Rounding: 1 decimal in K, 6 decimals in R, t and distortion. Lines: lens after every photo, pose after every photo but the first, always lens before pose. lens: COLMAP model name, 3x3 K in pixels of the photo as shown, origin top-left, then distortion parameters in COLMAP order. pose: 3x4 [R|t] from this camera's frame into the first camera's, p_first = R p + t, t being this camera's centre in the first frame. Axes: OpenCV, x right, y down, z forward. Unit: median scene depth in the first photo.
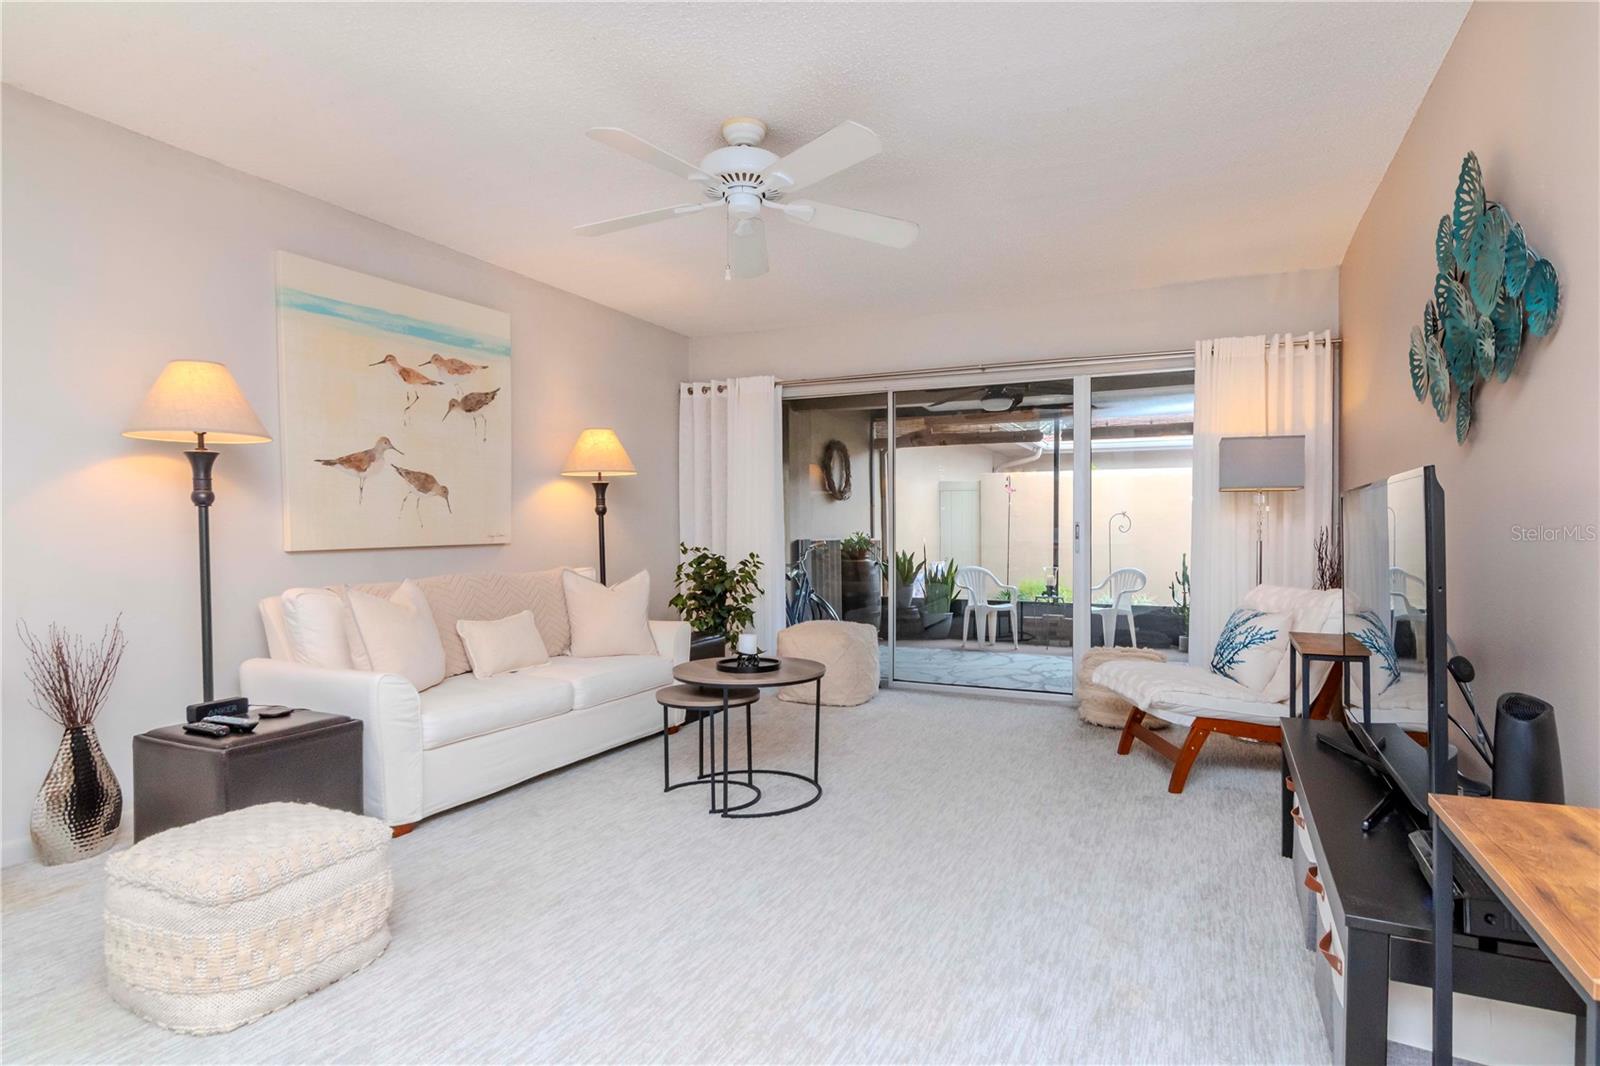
lens RADIAL K [[838.0, 0, 807.2], [0, 838.0, 548.0], [0, 0, 1]] dist [-0.006400, -0.001622]
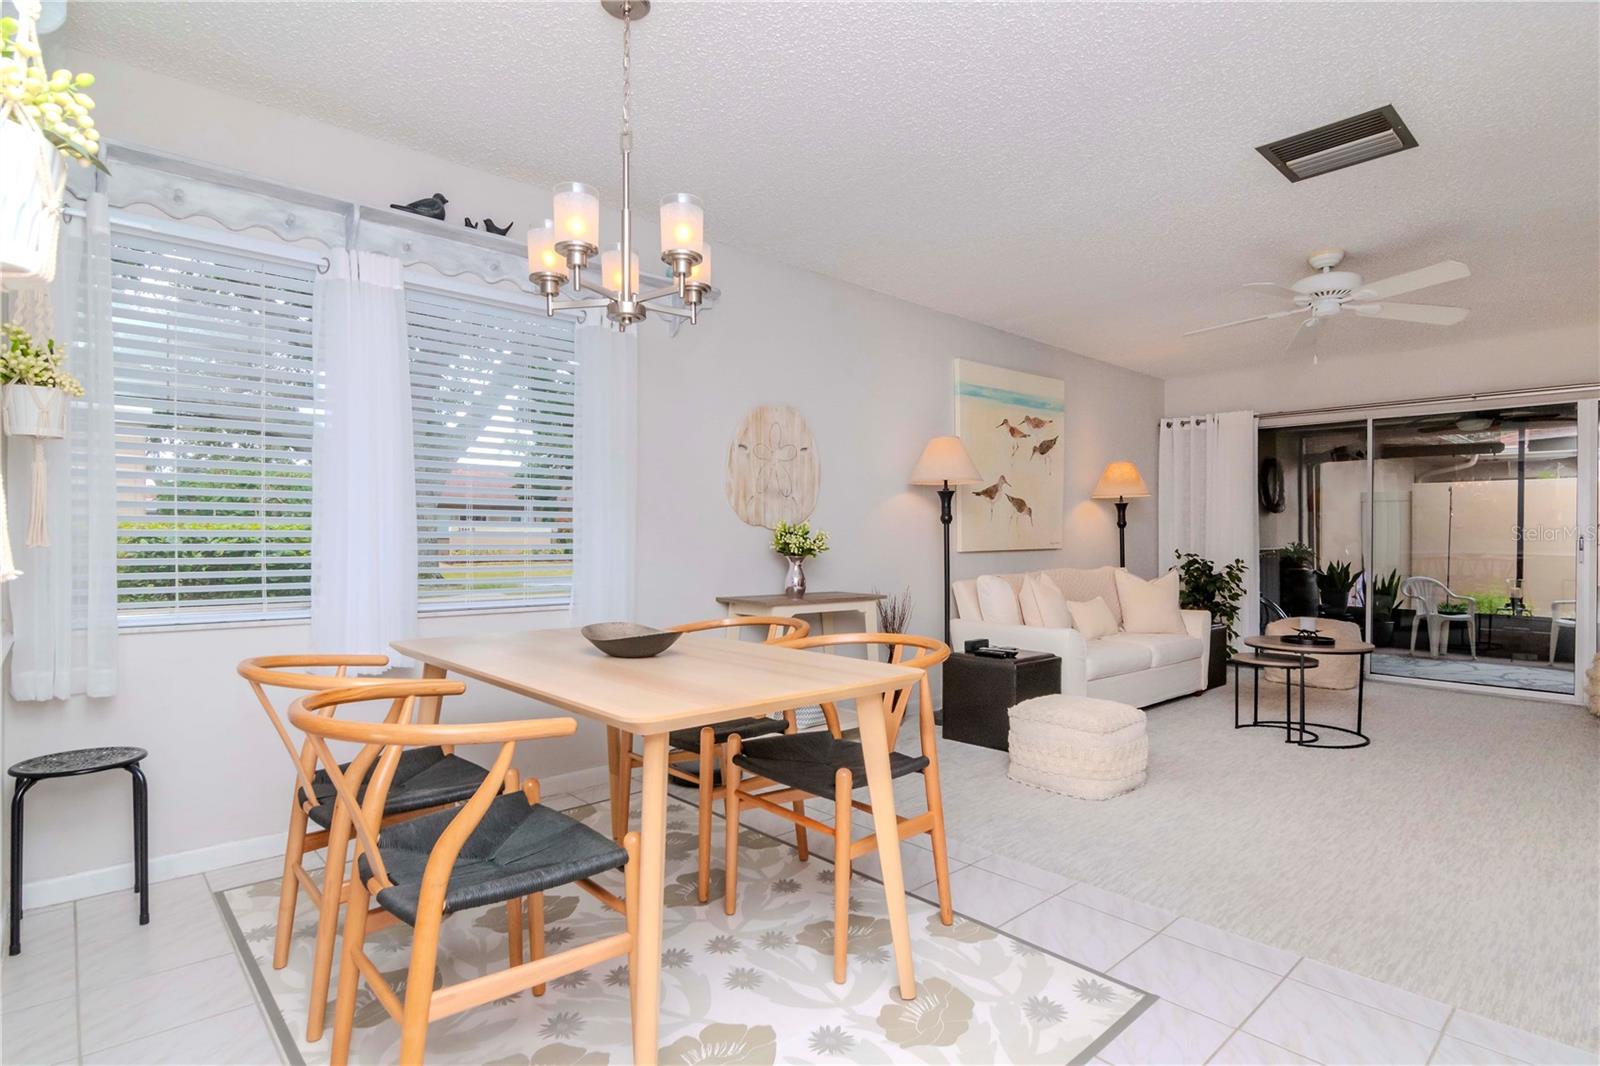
lens RADIAL K [[818.3, 0, 809.2], [0, 818.3, 542.7], [0, 0, 1]] dist [-0.004828, -0.007392]
pose [[0.926528, 0.008087, -0.376140, -0.223203], [-0.013980, 0.999819, -0.012941, 0.007468], [0.375967, 0.017249, 0.926473, -0.366504]]
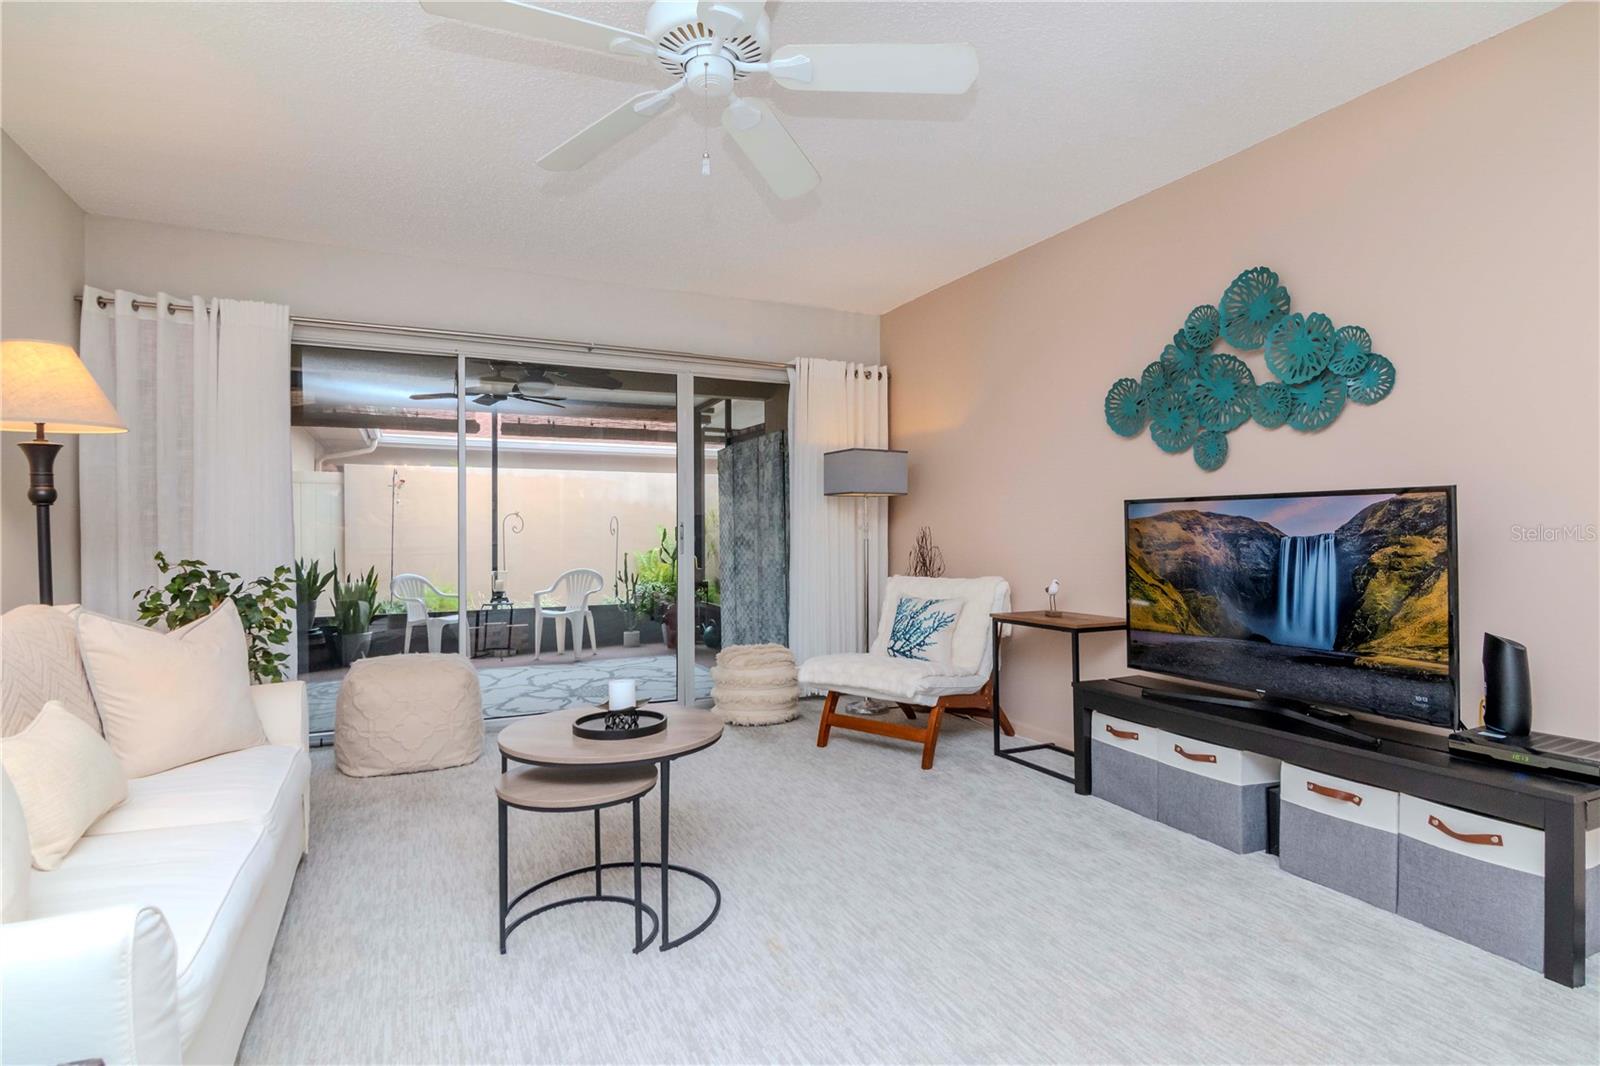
lens RADIAL K [[818.3, 0, 807.3], [0, 818.3, 536.2], [0, 0, 1]] dist [-0.004828, -0.007392]
pose [[0.636196, -0.008197, 0.771484, -0.341686], [0.019607, 0.999792, -0.005547, -0.006990], [-0.771278, 0.018655, 0.636225, 0.303780]]
